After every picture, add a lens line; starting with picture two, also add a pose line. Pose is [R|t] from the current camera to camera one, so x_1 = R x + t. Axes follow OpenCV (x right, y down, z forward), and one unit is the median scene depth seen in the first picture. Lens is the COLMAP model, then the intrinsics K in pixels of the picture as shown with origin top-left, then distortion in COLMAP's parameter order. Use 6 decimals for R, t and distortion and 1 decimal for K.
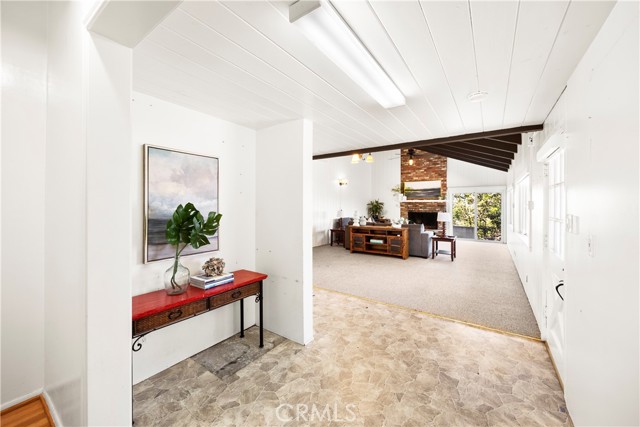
lens RADIAL K [[253.4, 0, 309.4], [0, 253.4, 207.3], [0, 0, 1]] dist [0.005340, 0.001172]
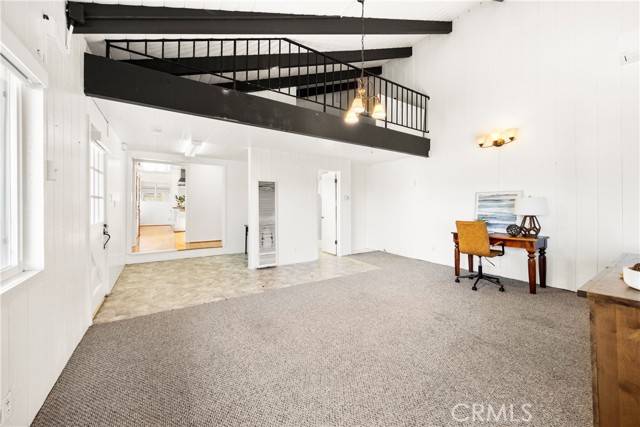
lens RADIAL K [[253.4, 0, 334.5], [0, 253.4, 203.1], [0, 0, 1]] dist [0.005340, 0.001172]
pose [[-0.337400, -0.007852, -0.941329, 0.419806], [-0.013860, 0.999898, -0.003373, 0.015390], [0.941259, 0.011909, -0.337474, 0.604972]]
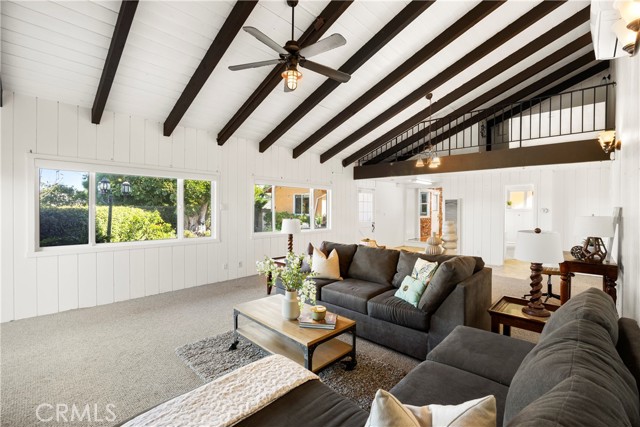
lens RADIAL K [[291.0, 0, 318.7], [0, 291.0, 210.2], [0, 0, 1]] dist [-0.000583, 0.000012]
pose [[-0.991609, -0.004958, 0.129174, 0.269792], [-0.002003, 0.999734, 0.022993, -0.013480], [-0.129254, 0.022542, -0.991355, 1.157624]]
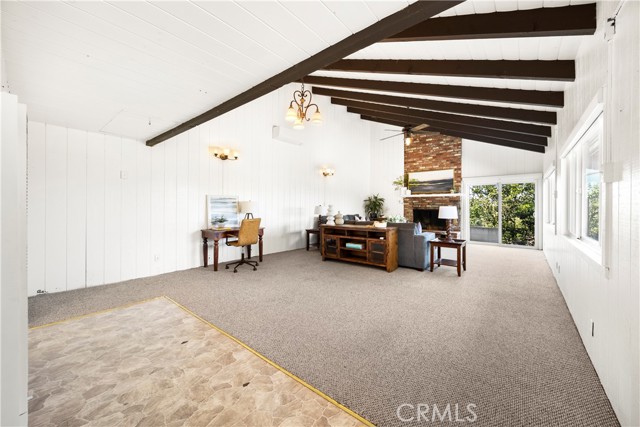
lens RADIAL K [[247.8, 0, 310.7], [0, 247.8, 211.0], [0, 0, 1]] dist [0.000743, 0.000129]
pose [[0.996299, 0.000149, -0.085957, 0.144833], [0.000449, 0.999976, 0.006932, 0.020358], [0.085956, -0.006945, 0.996275, 0.196047]]
